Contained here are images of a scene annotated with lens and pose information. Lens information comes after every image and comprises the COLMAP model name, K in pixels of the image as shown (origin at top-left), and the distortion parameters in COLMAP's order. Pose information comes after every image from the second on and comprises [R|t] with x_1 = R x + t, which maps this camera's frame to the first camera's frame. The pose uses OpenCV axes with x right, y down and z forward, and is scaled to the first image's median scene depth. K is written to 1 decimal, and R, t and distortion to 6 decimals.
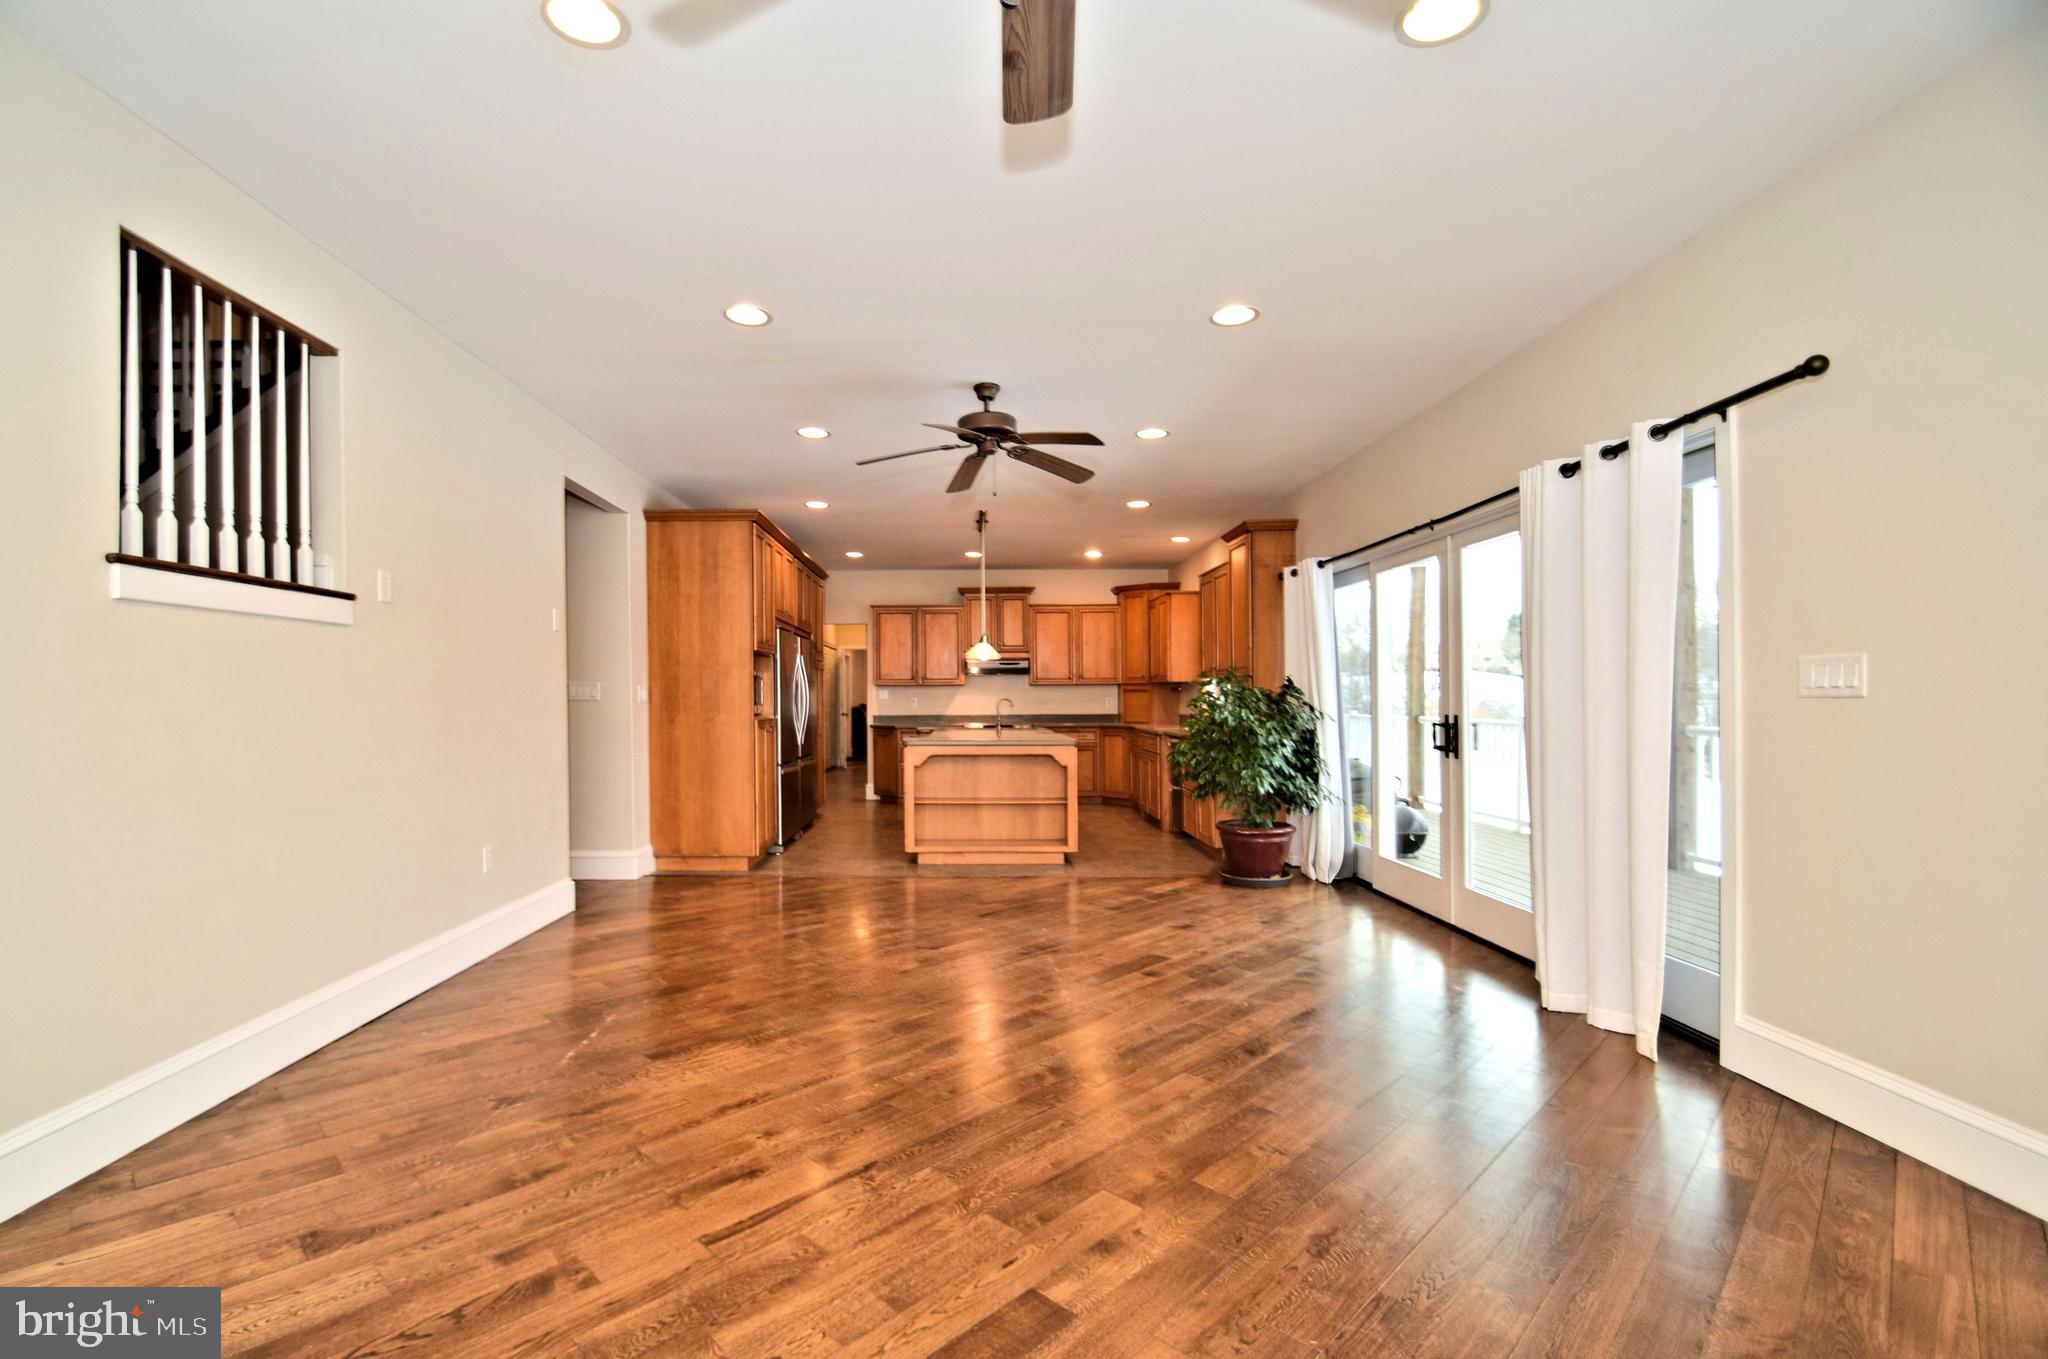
lens RADIAL K [[909.3, 0, 983.5], [0, 909.3, 707.0], [0, 0, 1]] dist [0.023651, -0.024149]
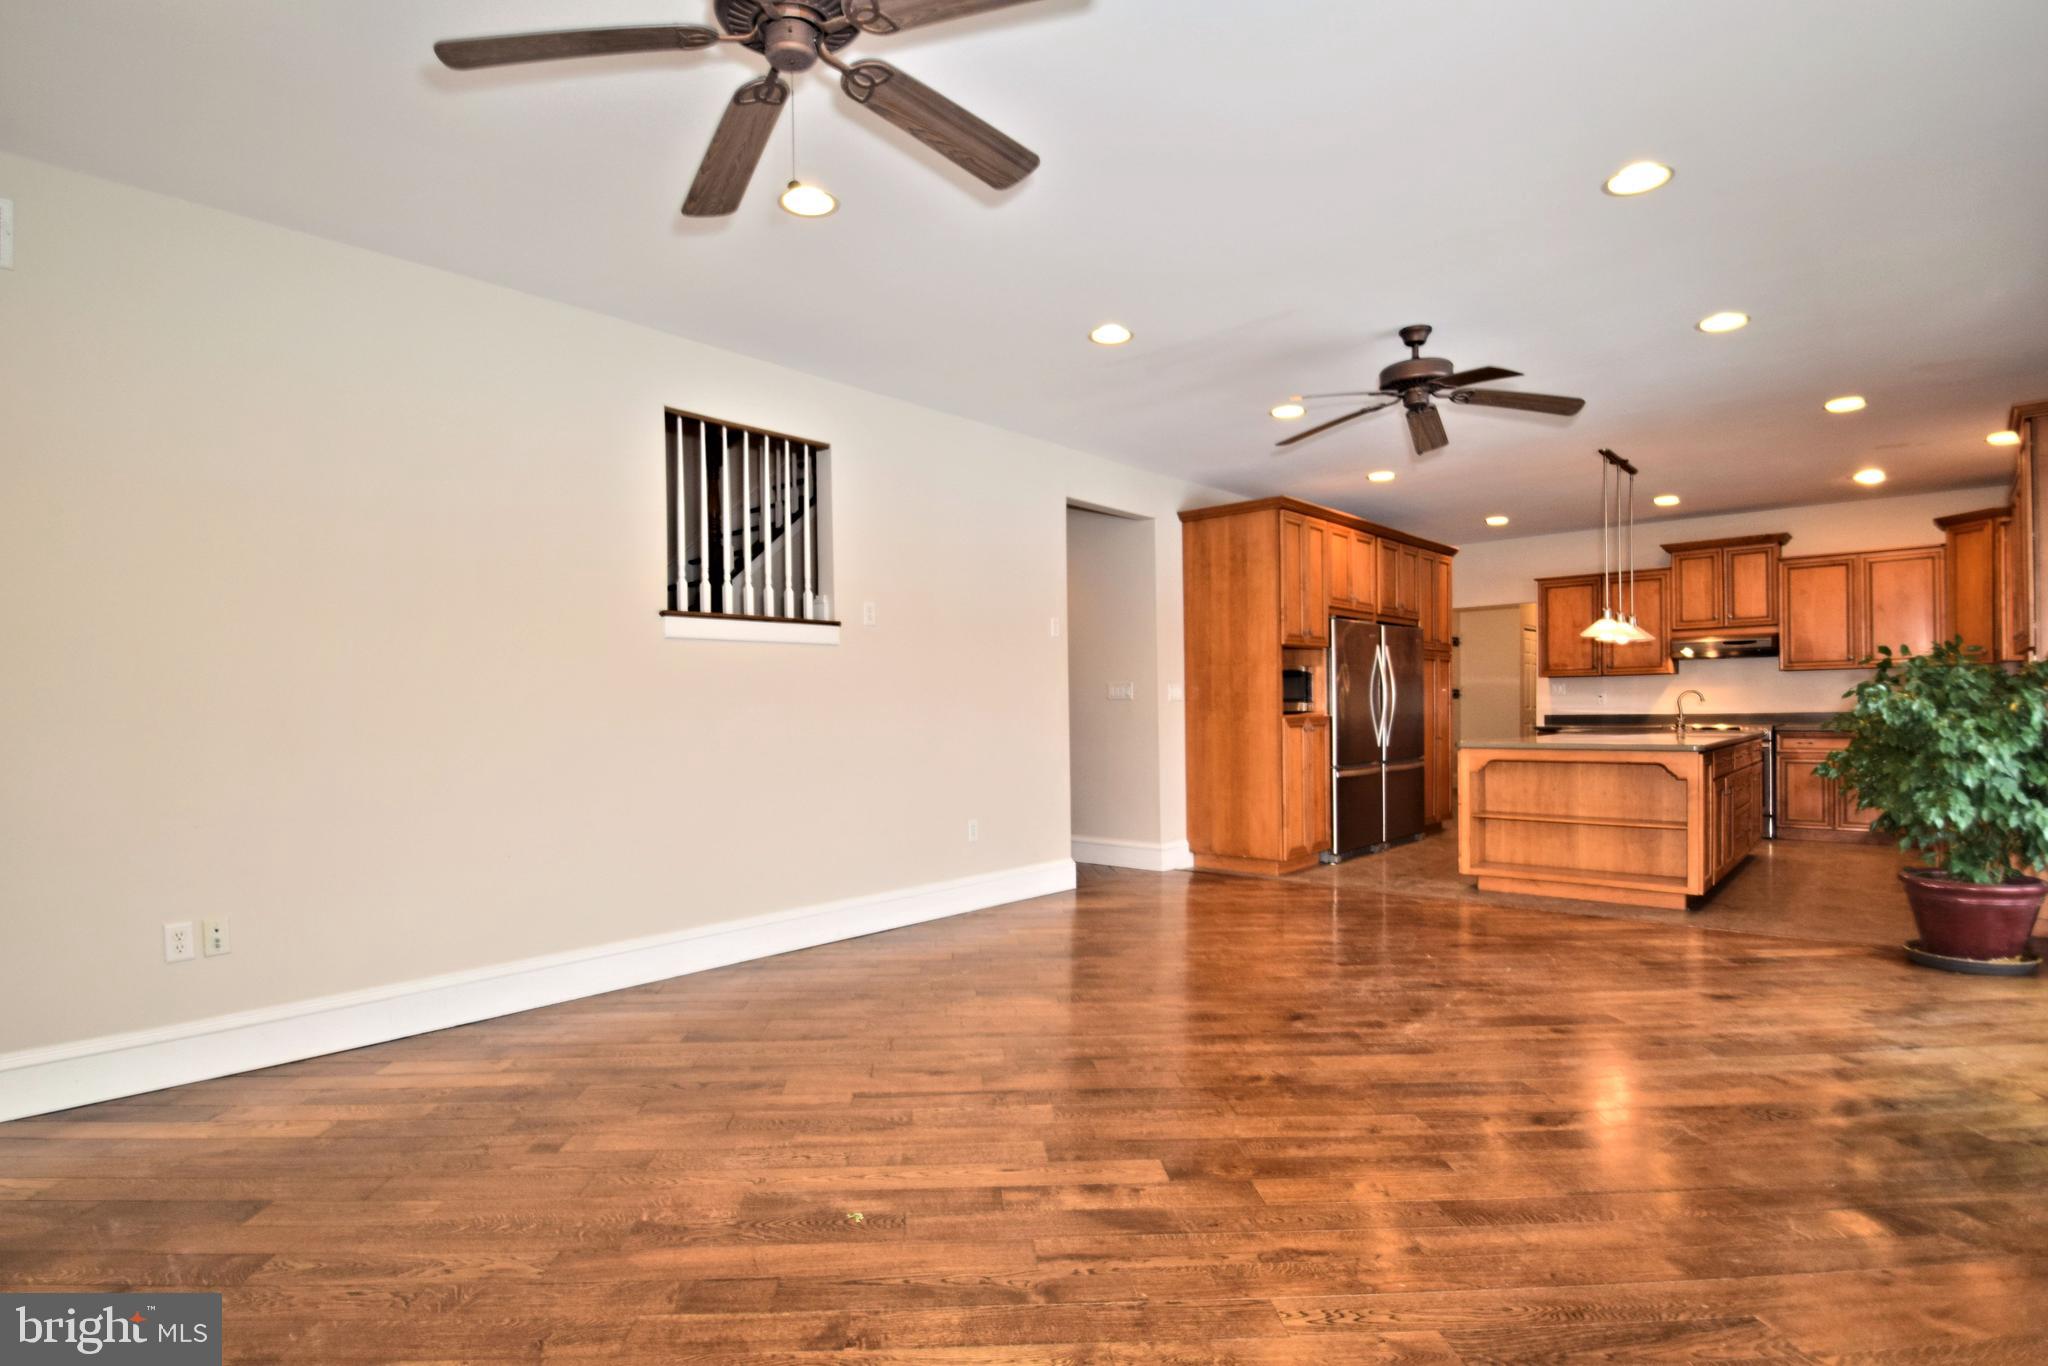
lens RADIAL K [[1044.7, 0, 1029.6], [0, 1044.7, 727.6], [0, 0, 1]] dist [-0.021206, 0.000770]
pose [[0.751675, 0.004143, -0.659521, 0.269986], [0.007625, 0.999859, 0.014971, 0.006223], [0.659490, -0.016282, 0.751537, 0.006815]]
